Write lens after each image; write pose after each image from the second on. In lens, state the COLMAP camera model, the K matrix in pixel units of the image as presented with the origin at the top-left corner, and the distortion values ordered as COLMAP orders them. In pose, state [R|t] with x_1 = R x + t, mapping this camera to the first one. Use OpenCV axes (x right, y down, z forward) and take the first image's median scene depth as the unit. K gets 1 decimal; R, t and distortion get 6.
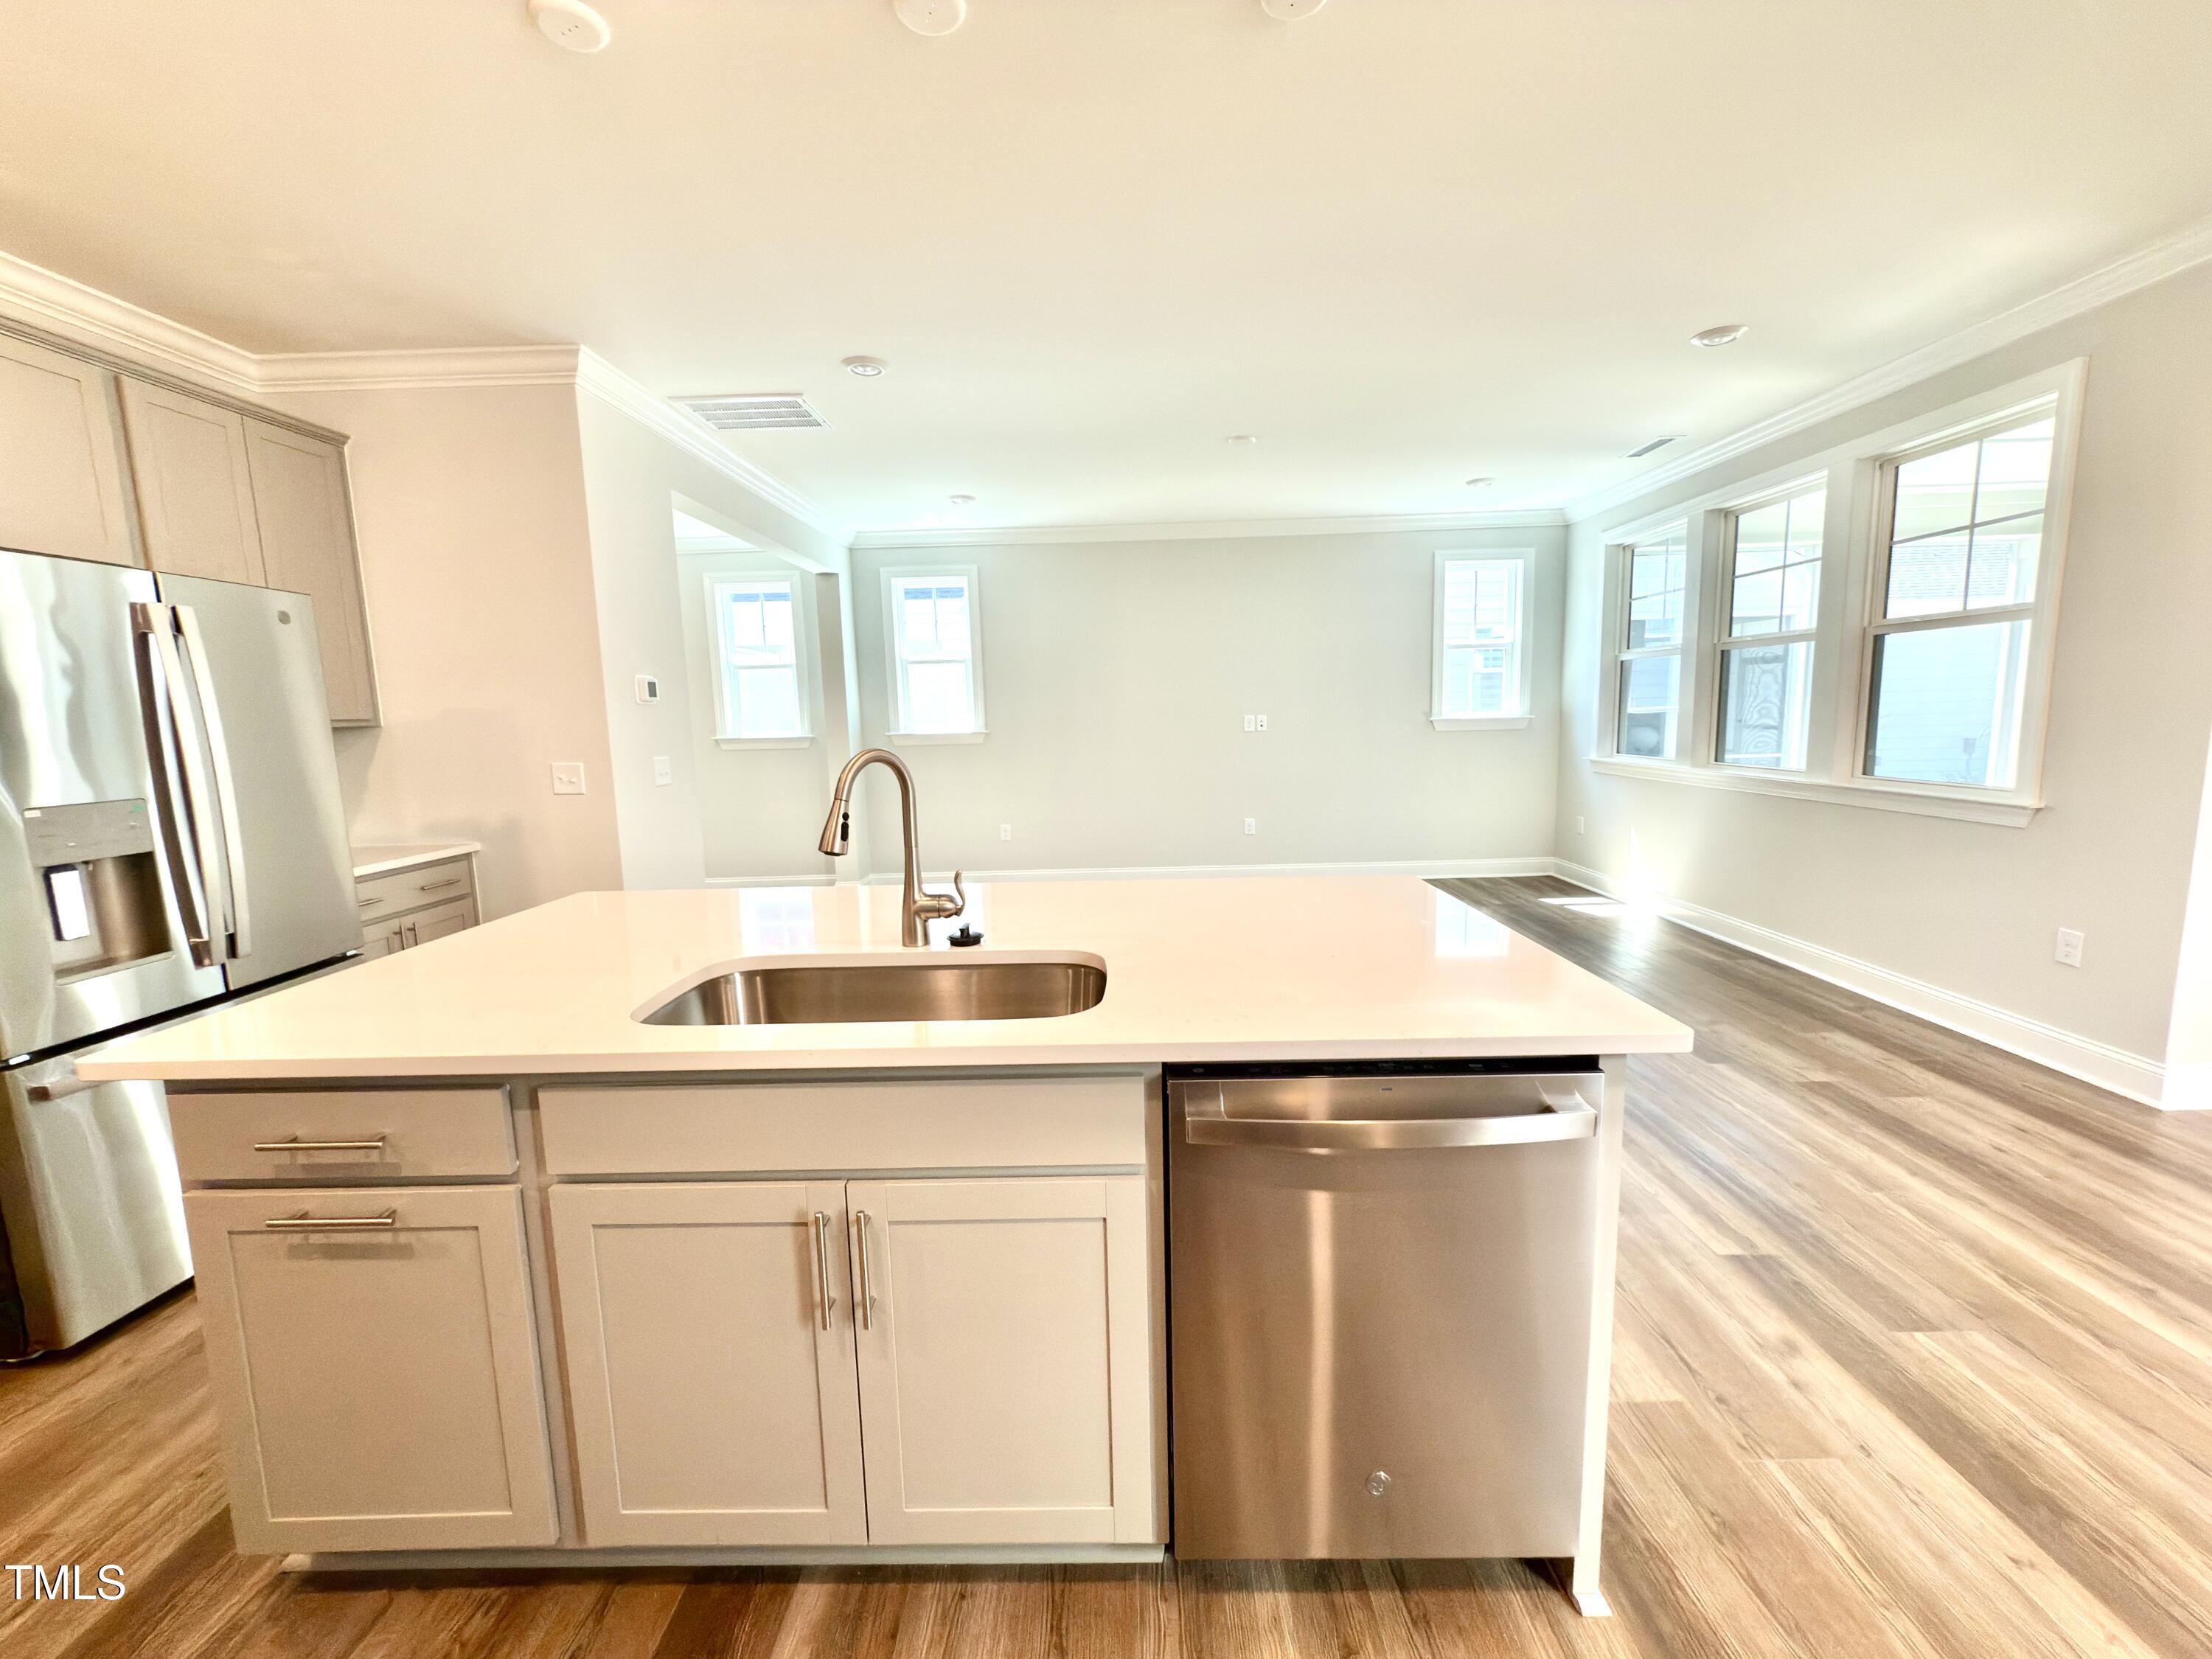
lens RADIAL K [[878.4, 0, 1099.8], [0, 878.4, 827.9], [0, 0, 1]] dist [-0.000176, 0.000526]
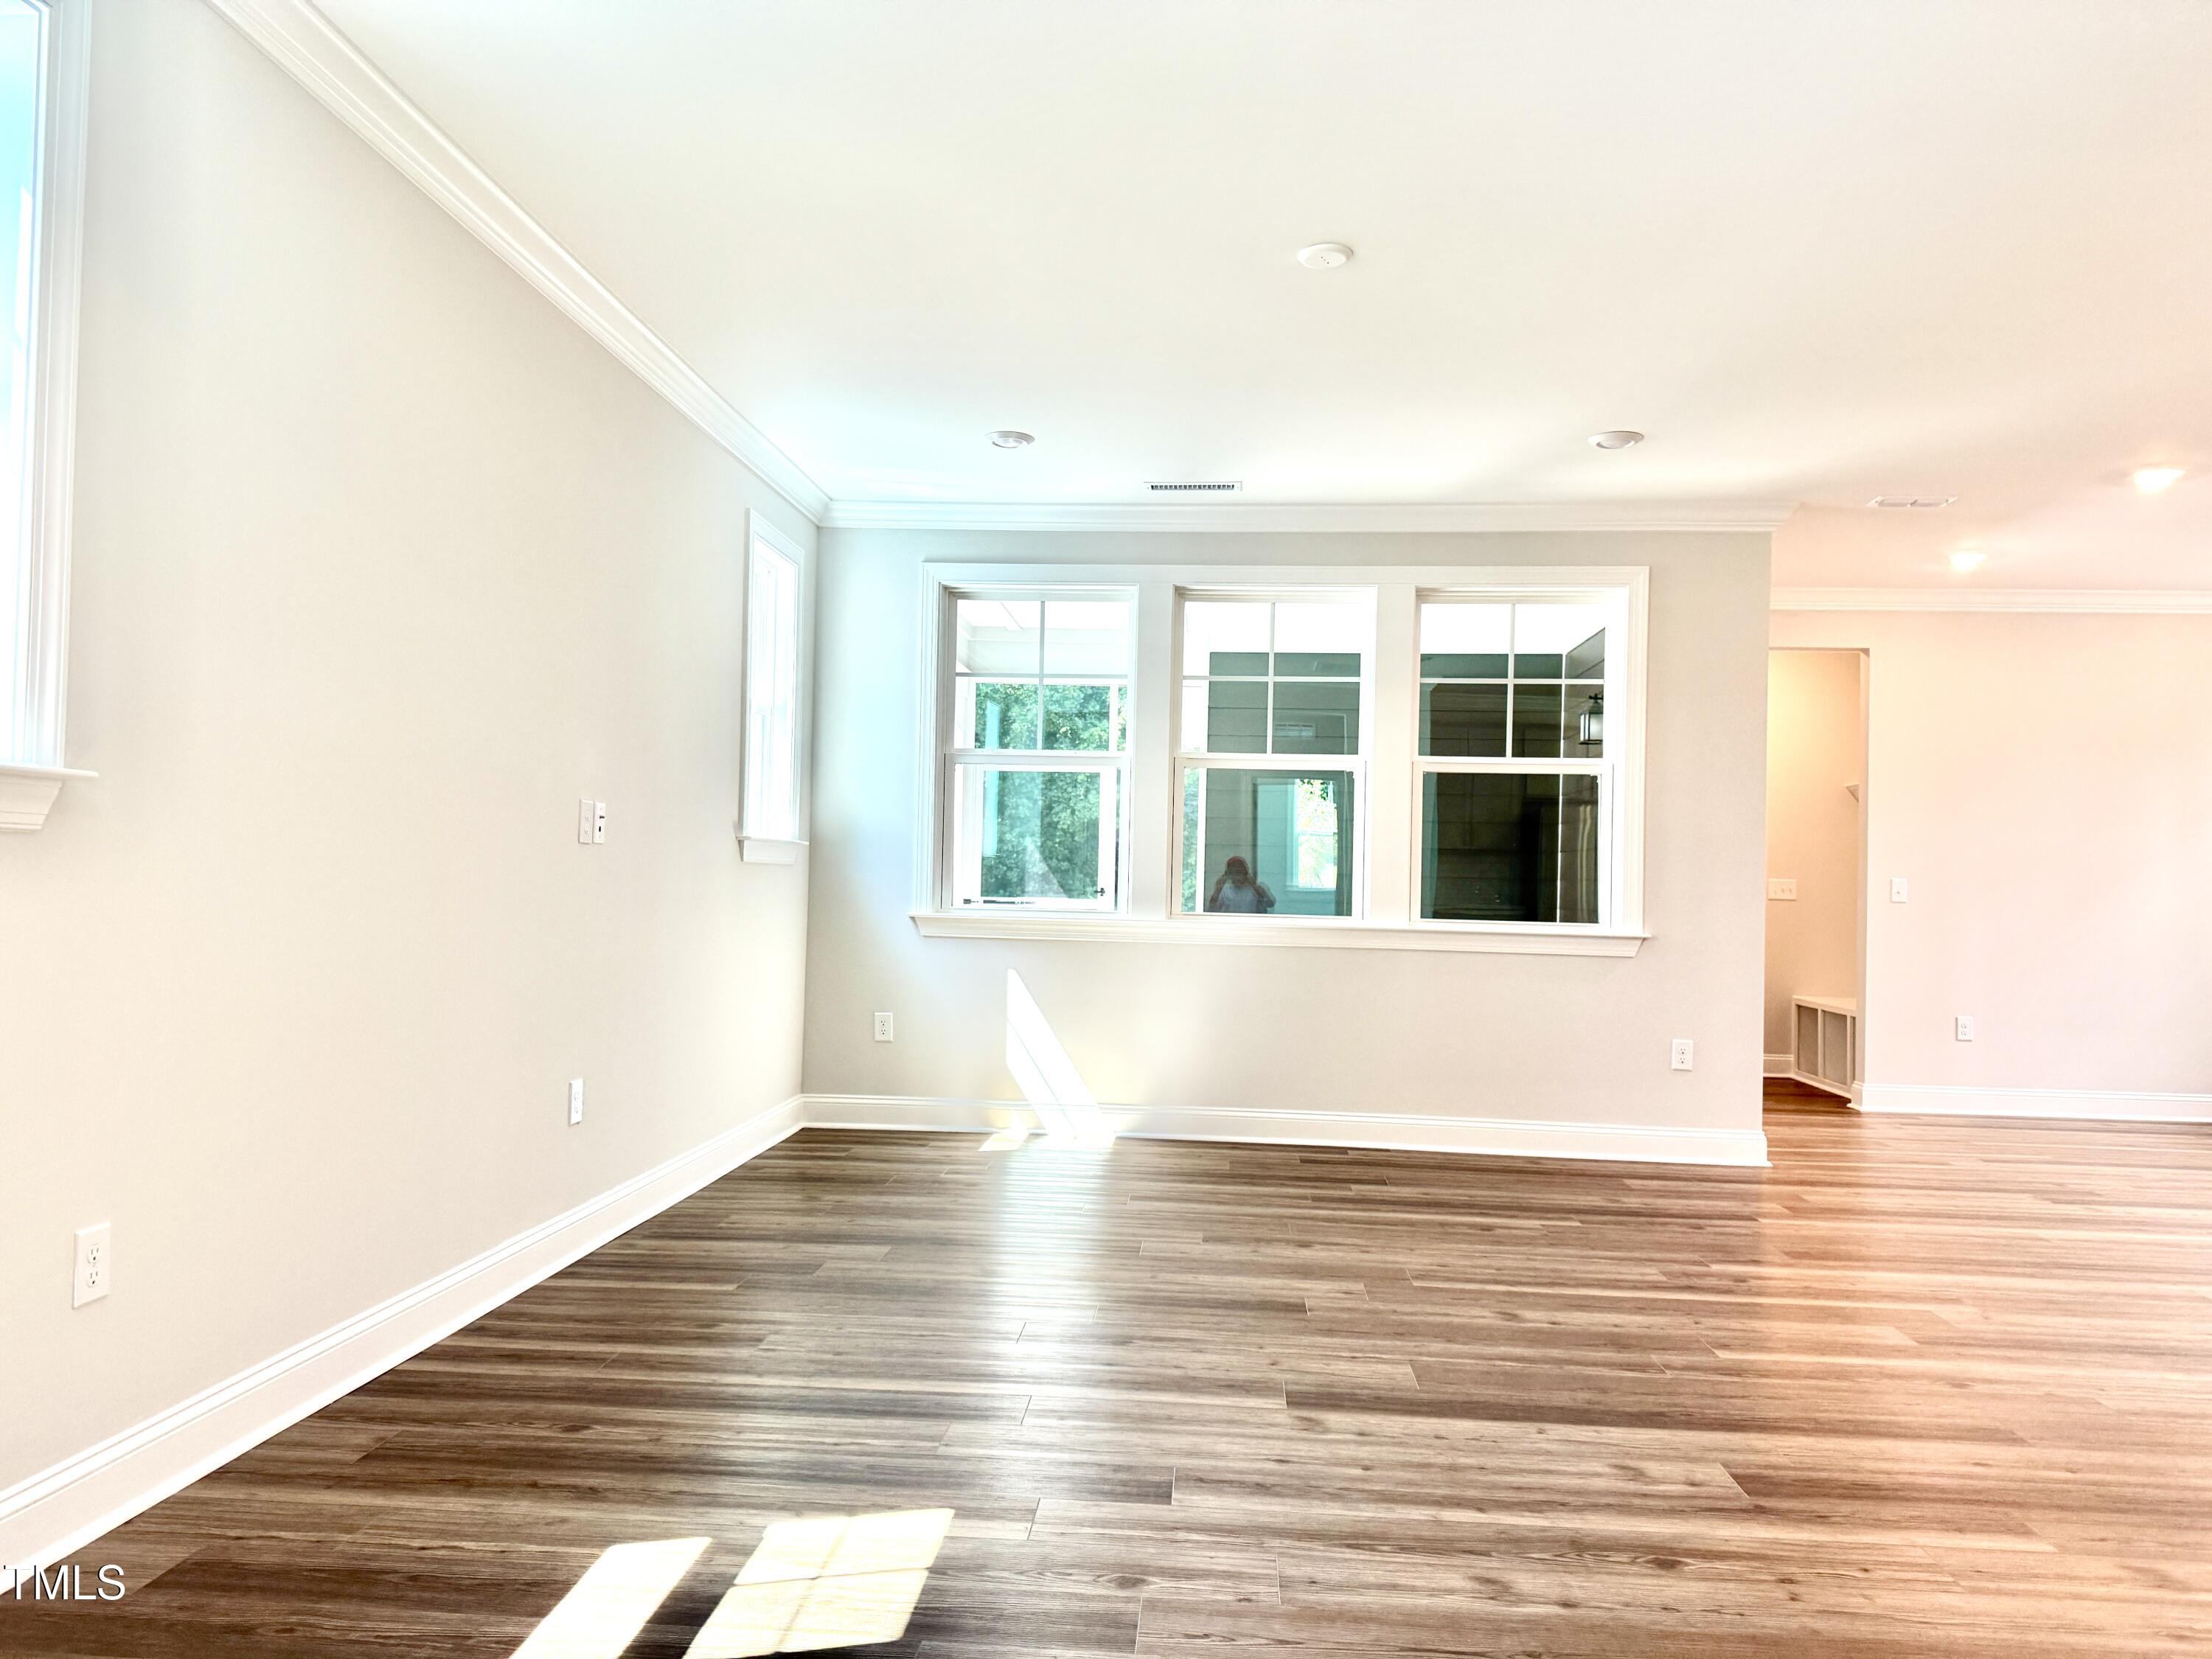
lens RADIAL K [[1566.7, 0, 1092.1], [0, 1566.7, 830.6], [0, 0, 1]] dist [0.023507, -0.023844]
pose [[0.061258, 0.059120, 0.996370, -0.647630], [0.102151, 0.992631, -0.065179, -0.065474], [-0.992881, 0.105773, 0.054767, 1.007736]]
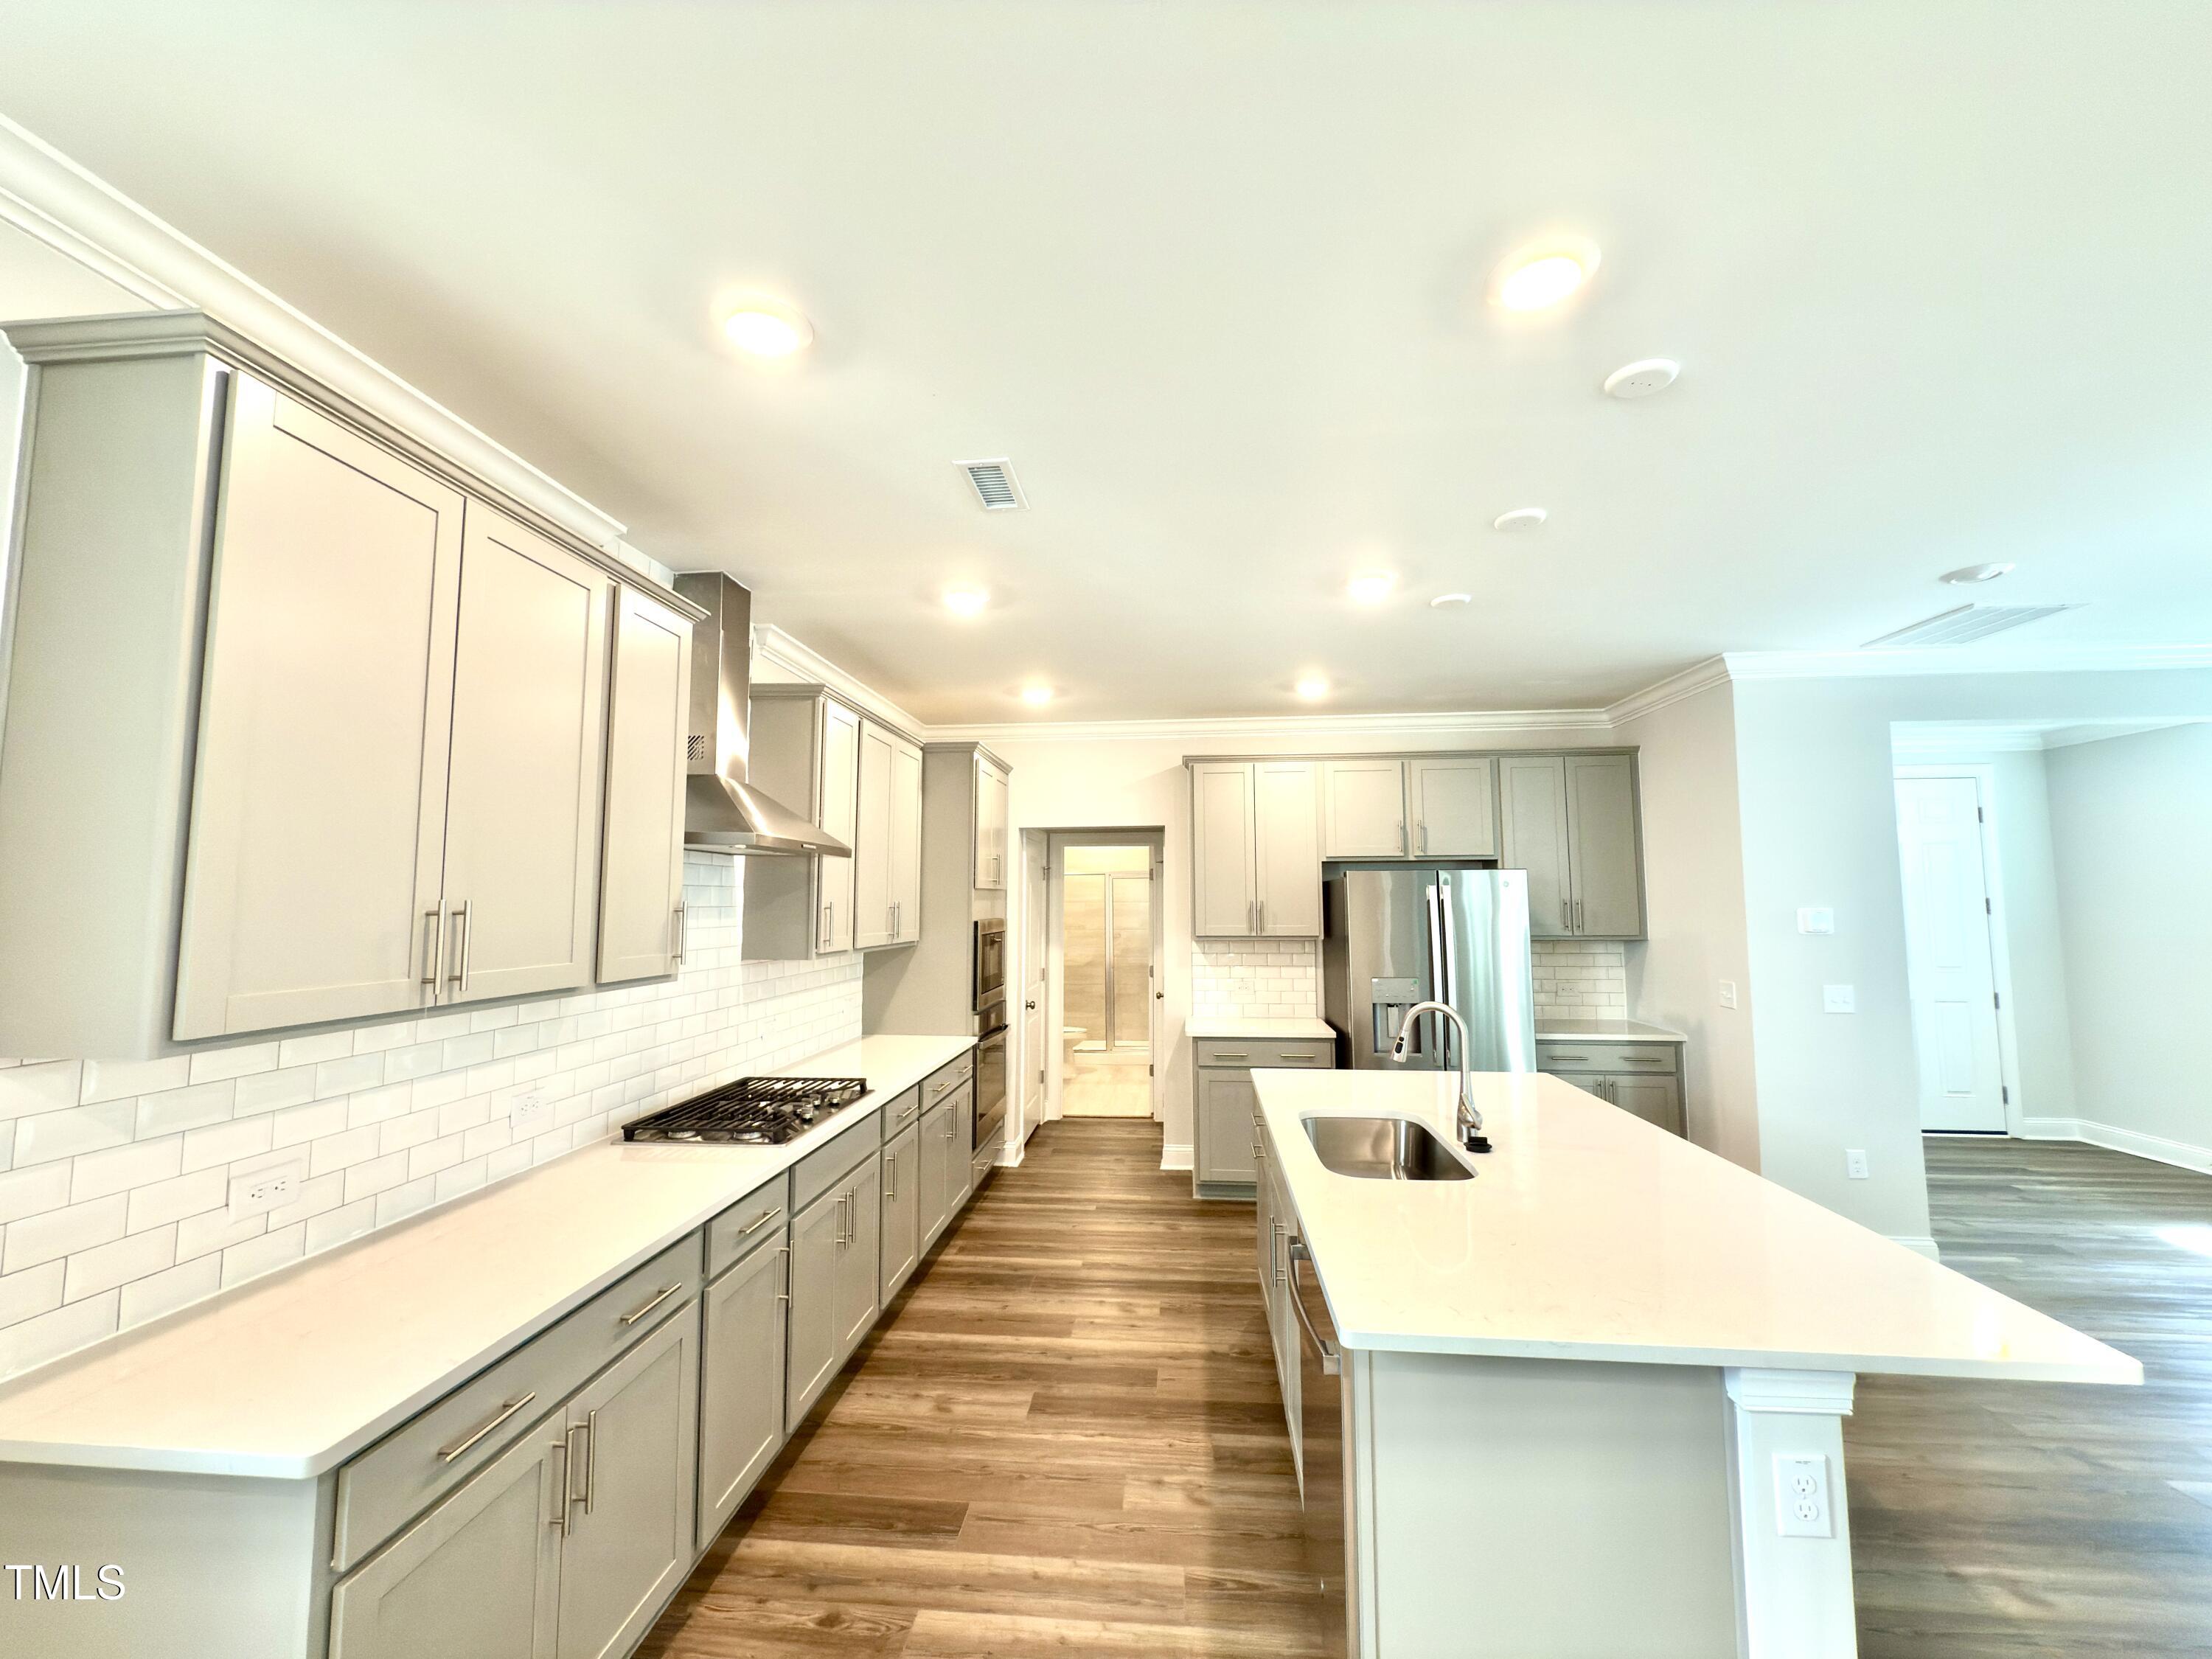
lens RADIAL K [[878.4, 0, 1114.6], [0, 878.4, 827.9], [0, 0, 1]] dist [-0.000176, 0.000526]
pose [[-0.073521, -0.057818, -0.995616, 0.458385], [-0.123649, 0.991144, -0.048428, -0.083202], [0.989599, 0.119546, -0.080019, 0.167707]]
